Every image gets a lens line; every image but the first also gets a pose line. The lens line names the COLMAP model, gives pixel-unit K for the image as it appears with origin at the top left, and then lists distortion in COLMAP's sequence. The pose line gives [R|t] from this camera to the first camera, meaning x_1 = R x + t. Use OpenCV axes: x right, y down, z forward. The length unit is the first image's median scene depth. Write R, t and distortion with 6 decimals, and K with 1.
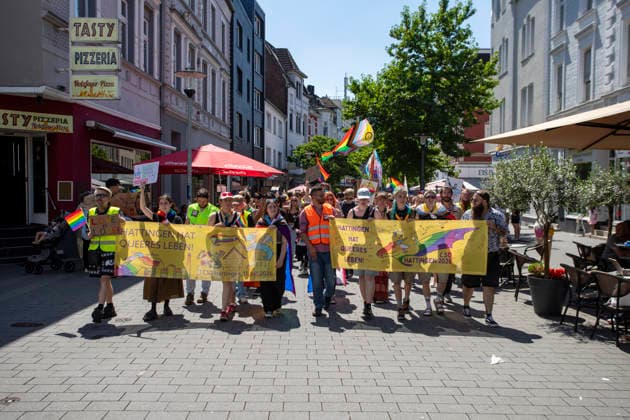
lens RADIAL K [[570.8, 0, 315.0], [0, 570.8, 210.0], [0, 0, 1]] dist [-0.006112, 0.009413]
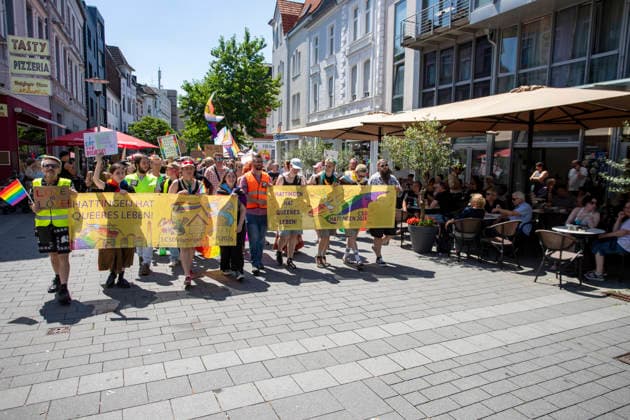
lens RADIAL K [[425.2, 0, 312.3], [0, 425.2, 209.6], [0, 0, 1]] dist [0.004206, -0.000369]
pose [[0.913596, -0.043366, 0.404305, -0.098970], [0.007543, 0.995933, 0.089781, 0.002687], [-0.406554, -0.078974, 0.910207, -0.163211]]
